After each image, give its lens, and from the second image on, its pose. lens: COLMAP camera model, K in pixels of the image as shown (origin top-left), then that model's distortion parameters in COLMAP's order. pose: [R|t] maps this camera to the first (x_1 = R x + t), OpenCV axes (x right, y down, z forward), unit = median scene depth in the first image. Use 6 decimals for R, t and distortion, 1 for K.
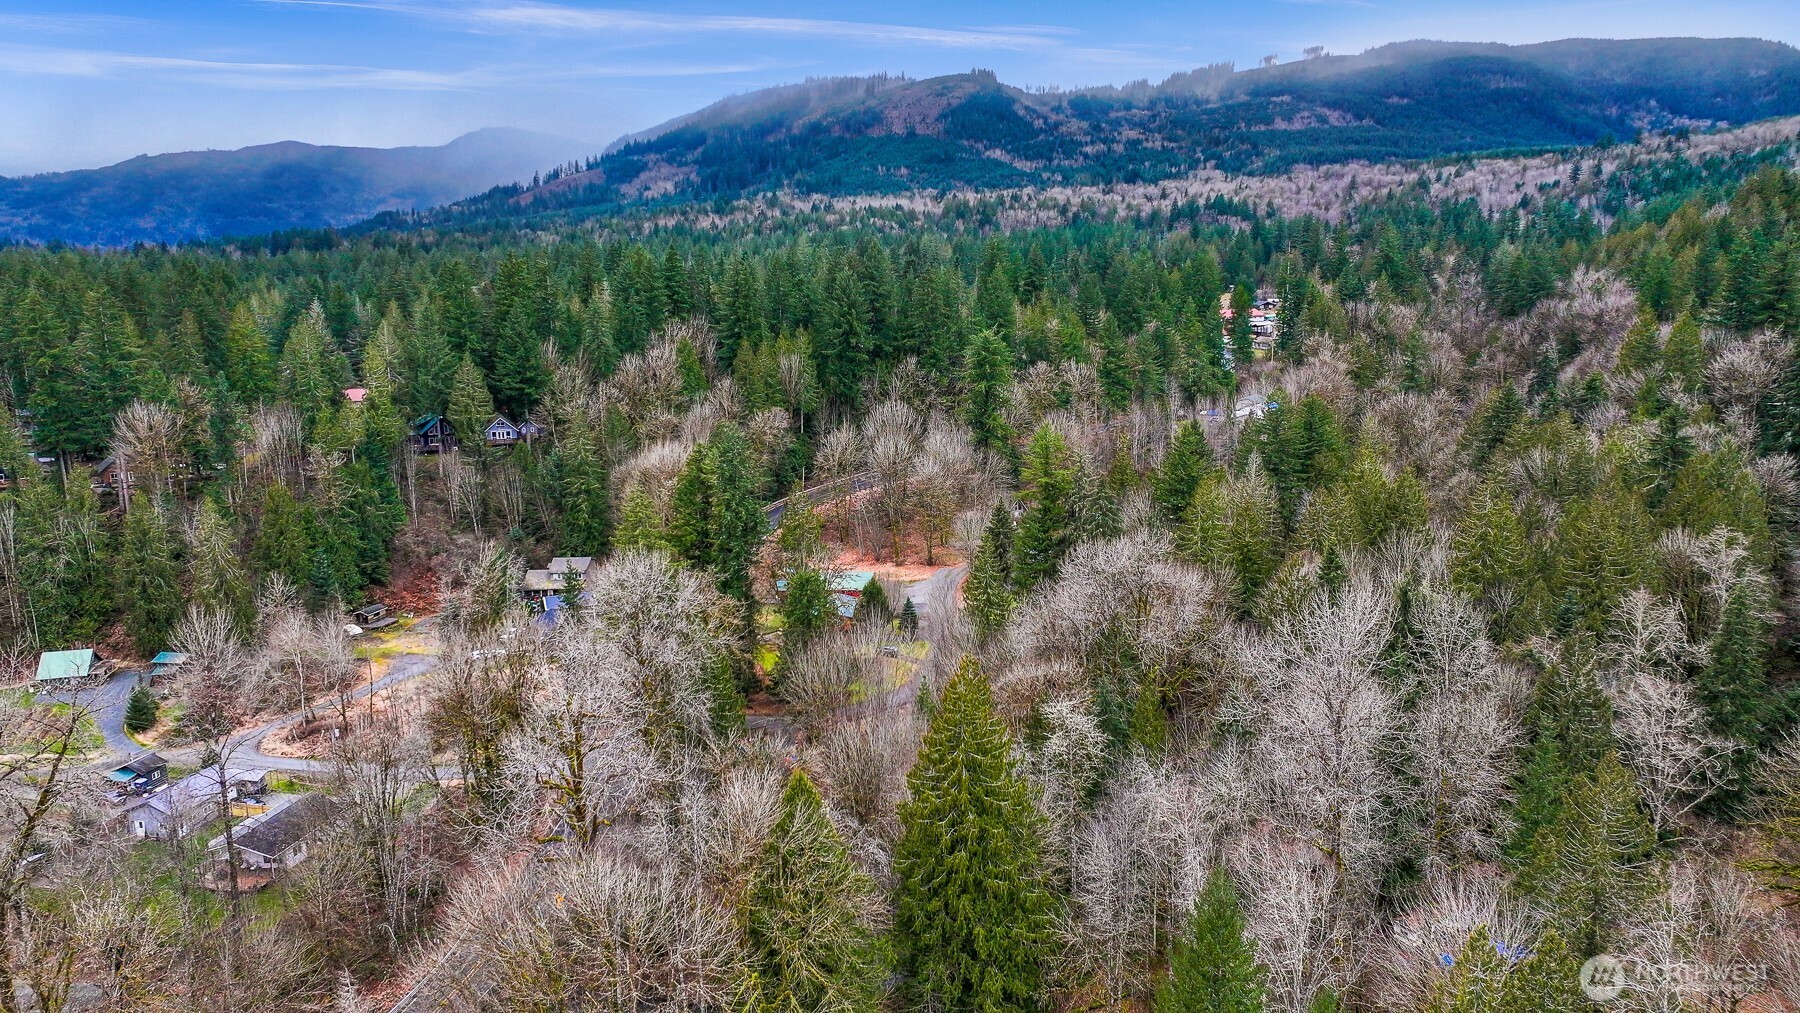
lens RADIAL K [[1253.3, 0, 903.1], [0, 1253.3, 499.4], [0, 0, 1]] dist [0.002185, 0.016268]
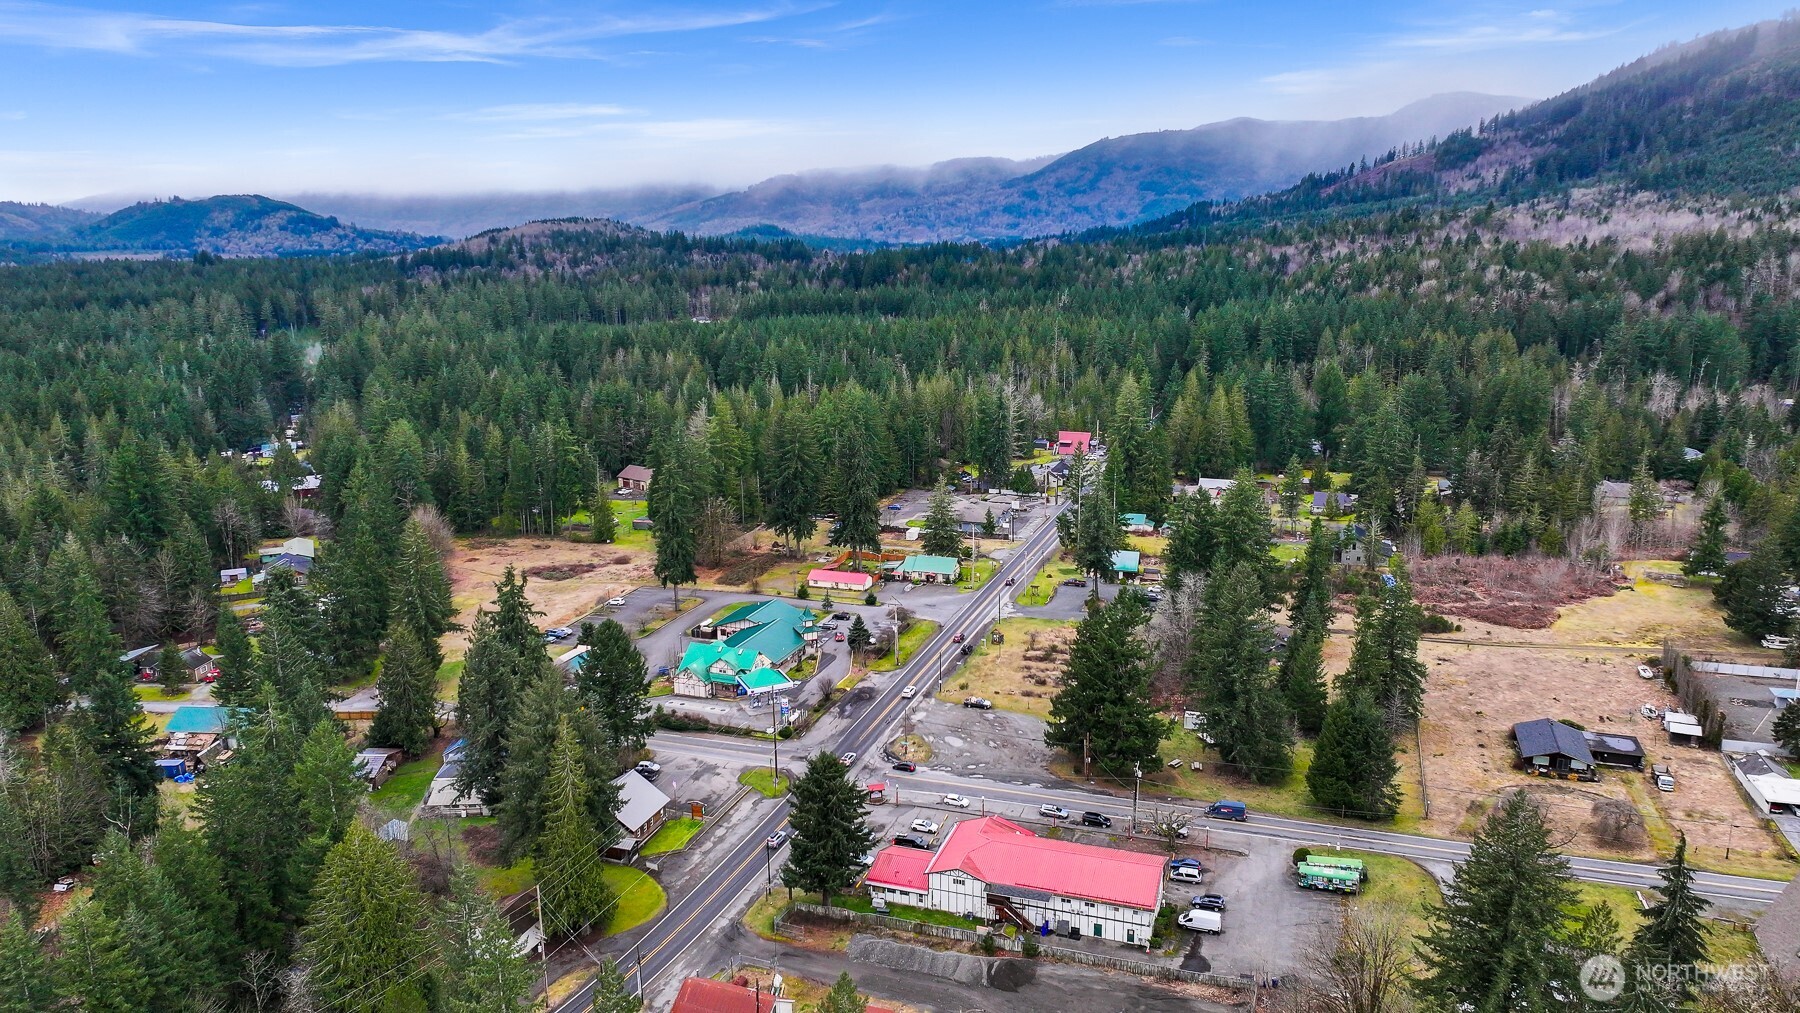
lens RADIAL K [[1253.3, 0, 910.9], [0, 1253.3, 495.5], [0, 0, 1]] dist [0.002185, 0.016268]
pose [[0.738661, 0.157825, -0.655340, 0.100328], [-0.141656, 0.986839, 0.077994, -0.061781], [0.659024, 0.035222, 0.751296, 0.173188]]
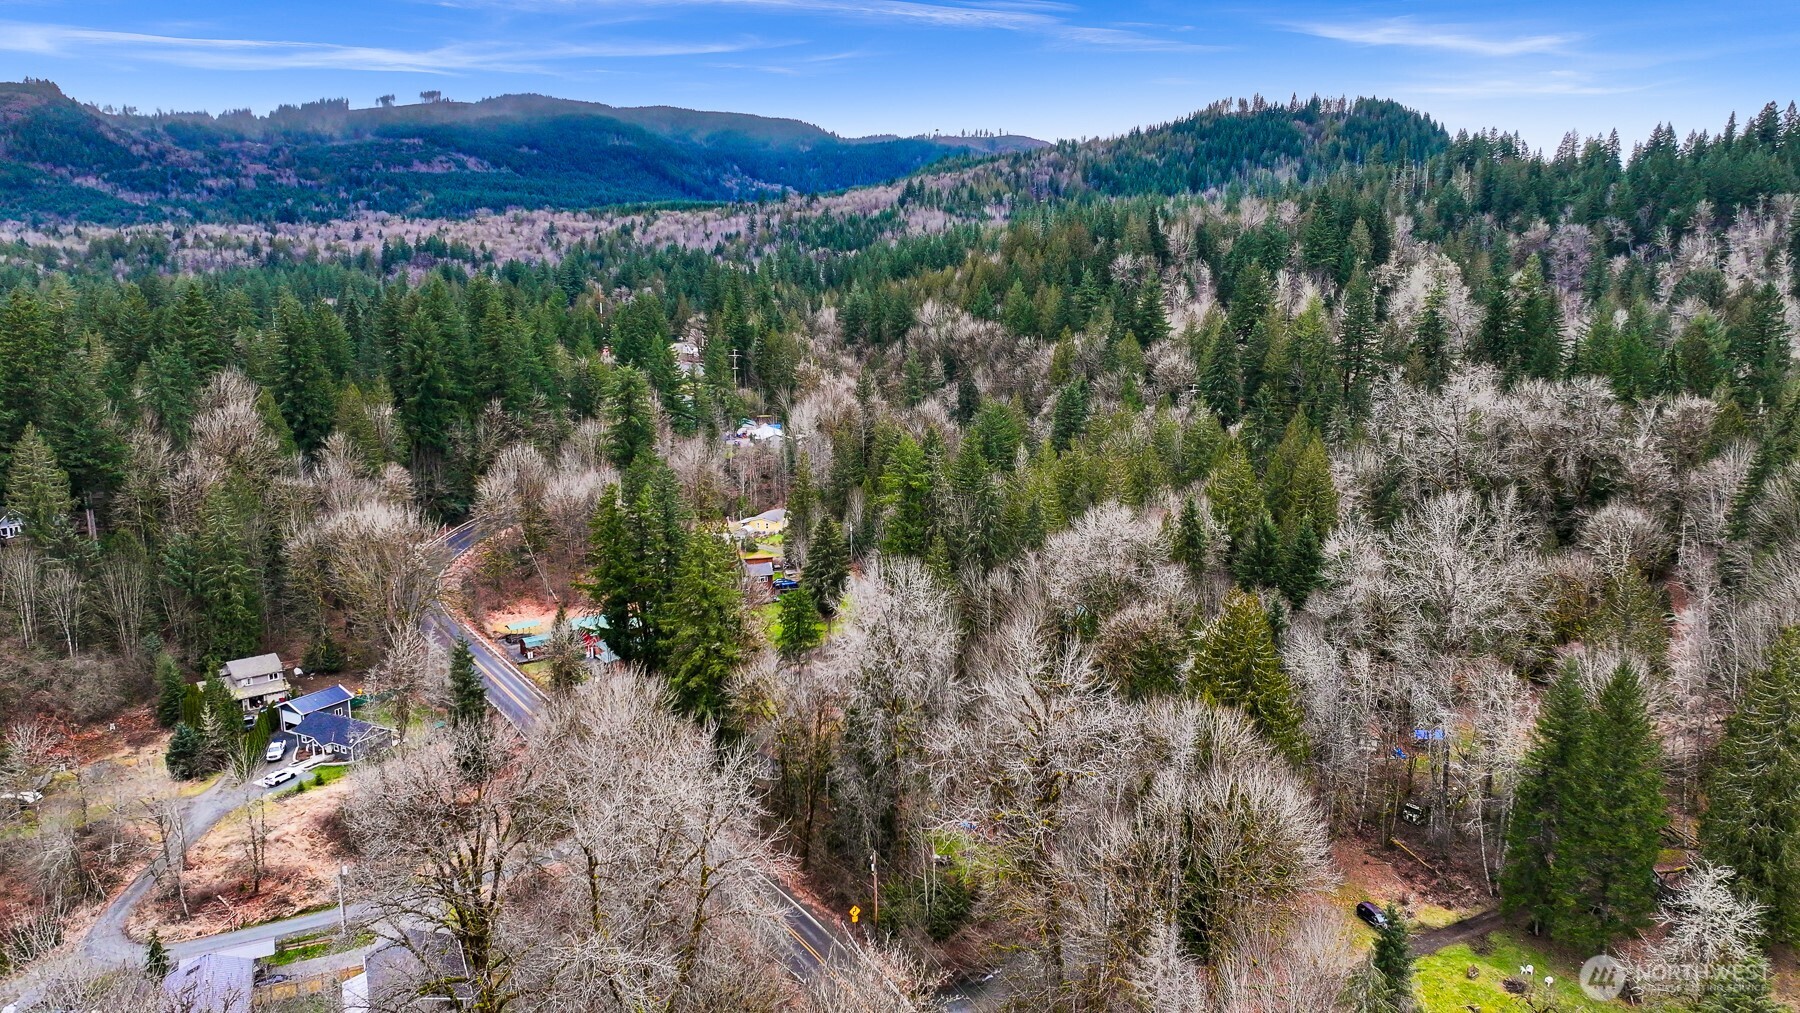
lens RADIAL K [[1253.3, 0, 897.2], [0, 1253.3, 517.5], [0, 0, 1]] dist [0.002185, 0.016268]
pose [[0.781444, -0.116714, 0.612963, -0.046886], [0.129498, 0.991297, 0.023661, -0.001366], [-0.610390, 0.060888, 0.789758, 0.010956]]
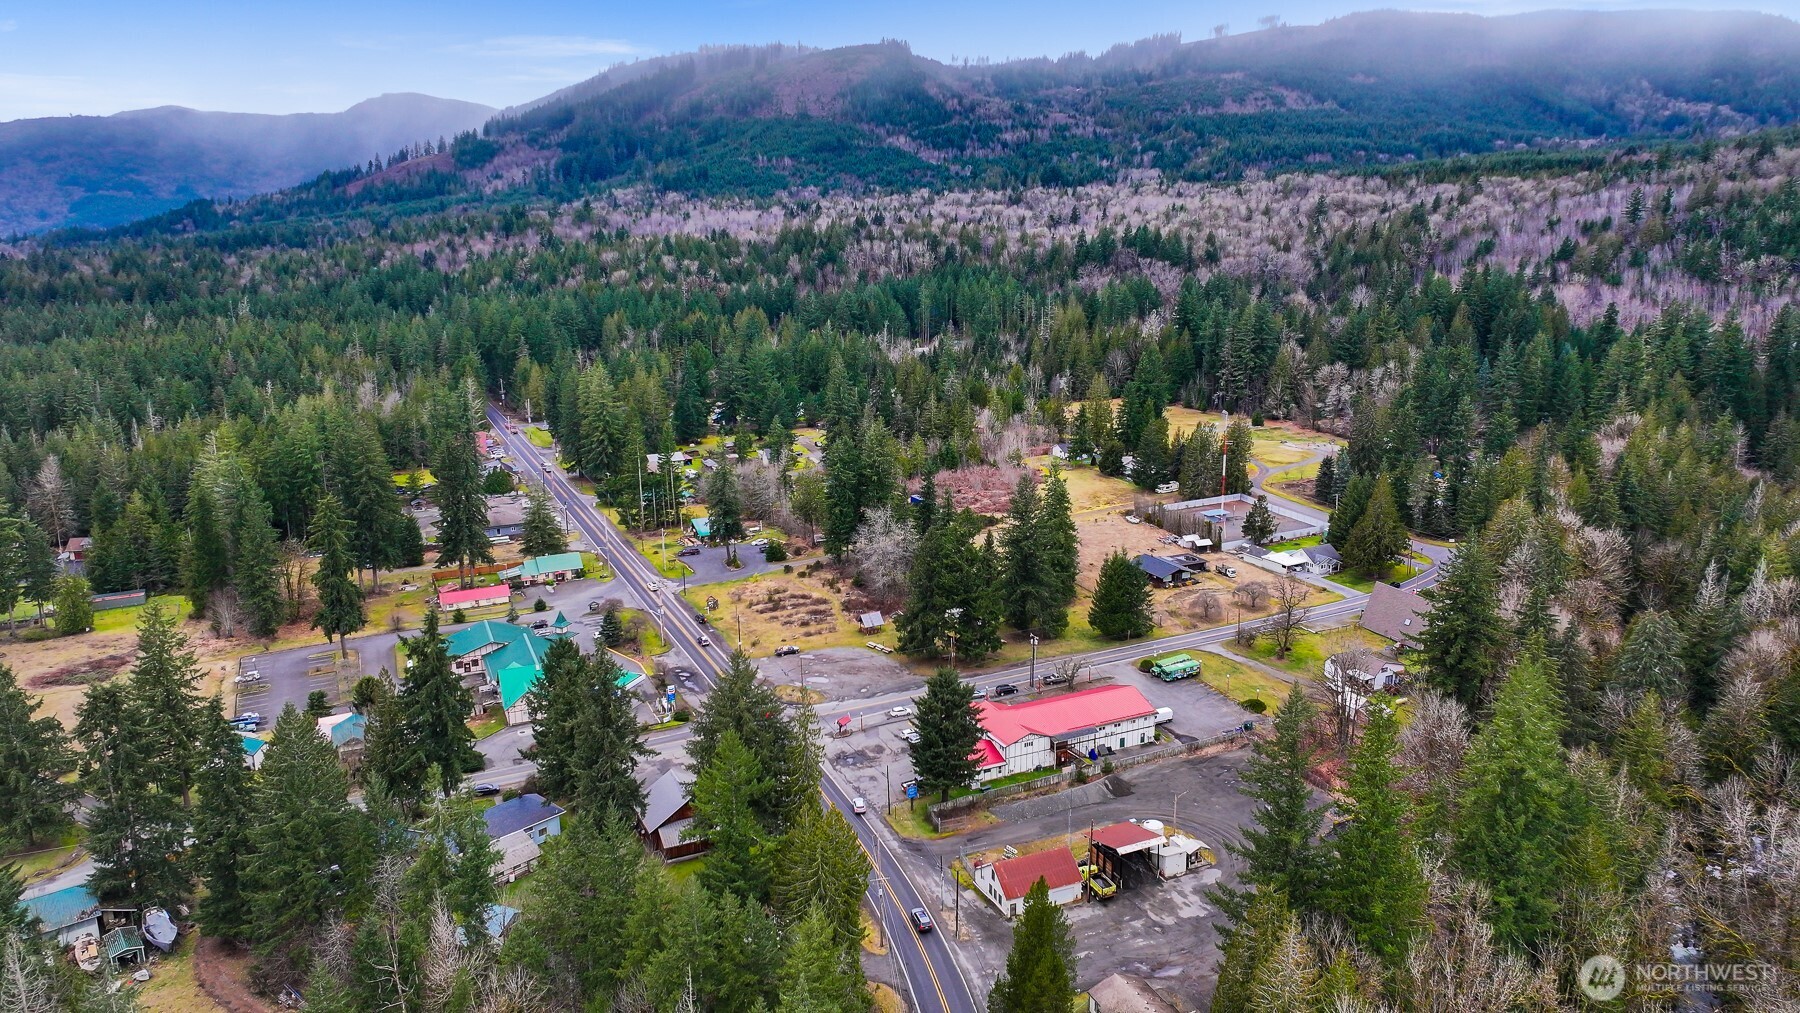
lens RADIAL K [[1253.3, 0, 899.5], [0, 1253.3, 505.7], [0, 0, 1]] dist [0.002185, 0.016268]
pose [[0.999460, -0.003074, 0.032720, 0.045318], [0.002066, 0.999524, 0.030771, -0.054150], [-0.032799, -0.030687, 0.998991, 0.141069]]
